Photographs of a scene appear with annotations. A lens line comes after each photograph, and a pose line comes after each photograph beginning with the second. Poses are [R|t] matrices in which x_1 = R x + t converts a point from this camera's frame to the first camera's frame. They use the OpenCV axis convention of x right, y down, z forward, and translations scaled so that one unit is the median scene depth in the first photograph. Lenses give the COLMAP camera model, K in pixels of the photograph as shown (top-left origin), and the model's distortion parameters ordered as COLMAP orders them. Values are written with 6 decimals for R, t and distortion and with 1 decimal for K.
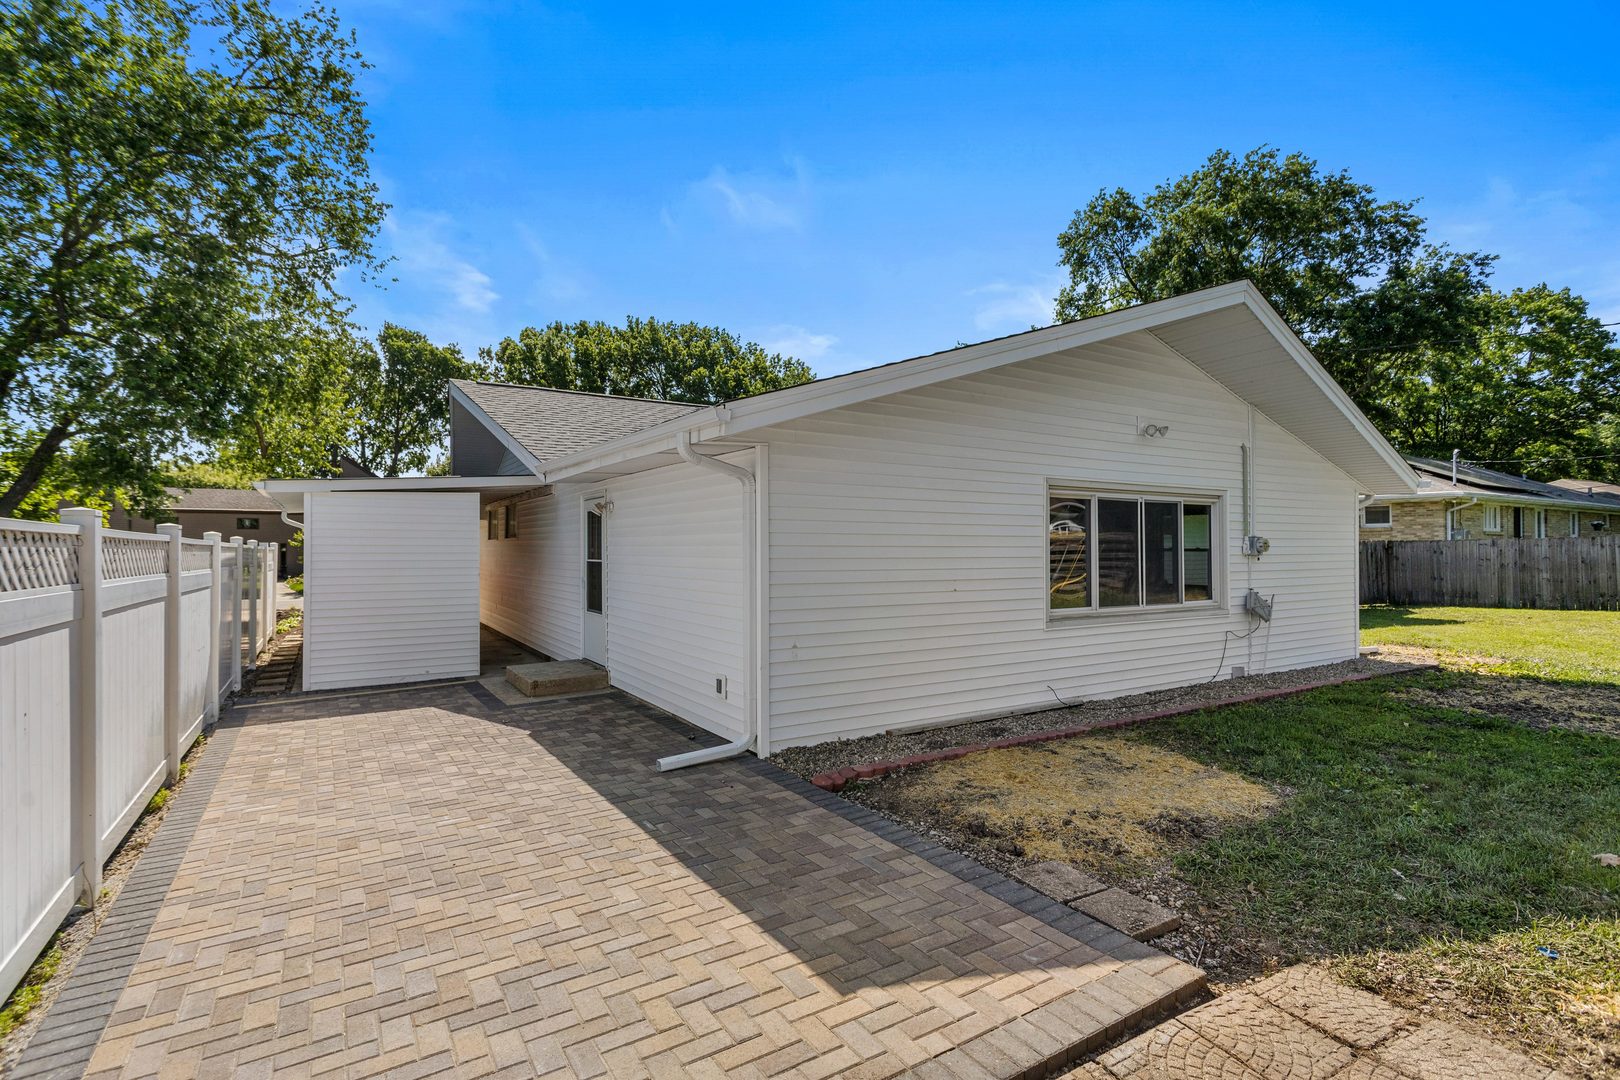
lens RADIAL K [[777.7, 0, 820.2], [0, 777.7, 544.1], [0, 0, 1]] dist [0.004451, 0.000763]
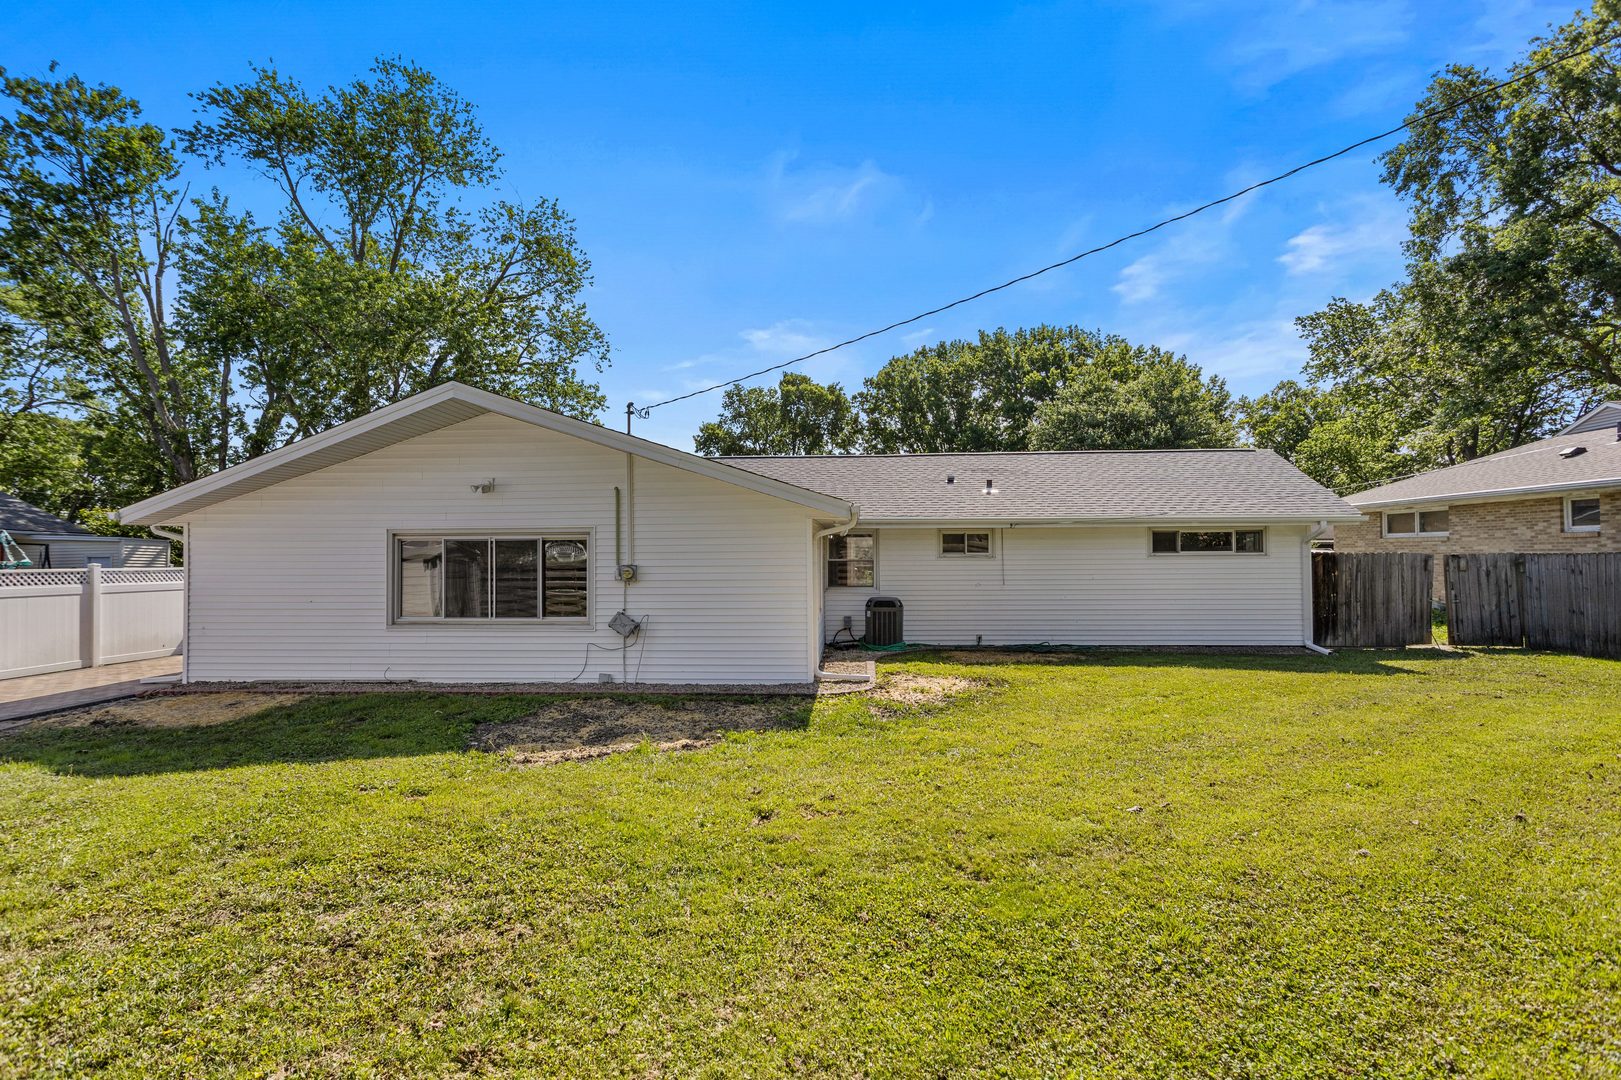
lens RADIAL K [[778.1, 0, 810.5], [0, 778.1, 539.6], [0, 0, 1]] dist [0.004451, 0.000763]
pose [[0.813039, -0.013383, -0.582055, 1.480276], [0.008240, 0.999900, -0.011480, -0.032355], [0.582151, 0.004537, 0.813068, 0.205482]]
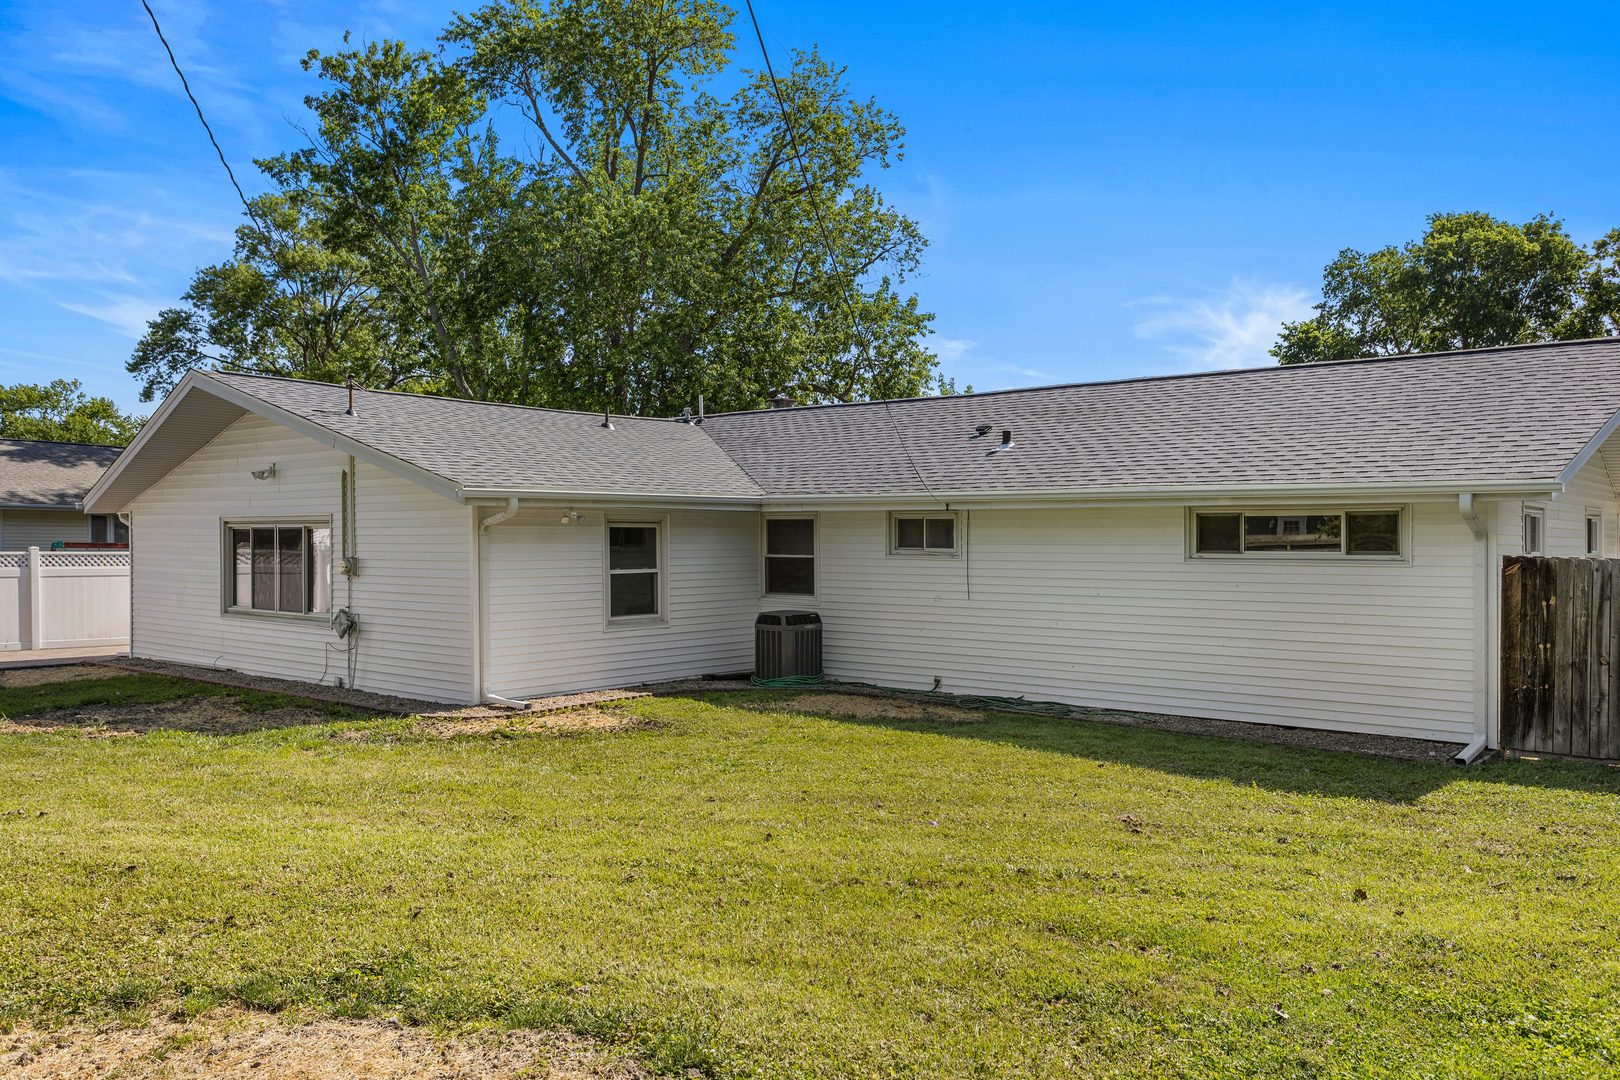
lens RADIAL K [[1240.8, 0, 817.2], [0, 1240.8, 542.7], [0, 0, 1]] dist [0.048112, 0.005536]
pose [[0.319761, 0.004416, -0.947488, 2.372503], [0.001091, 0.999987, 0.005029, -0.036642], [0.947498, -0.002641, 0.319752, 1.066862]]
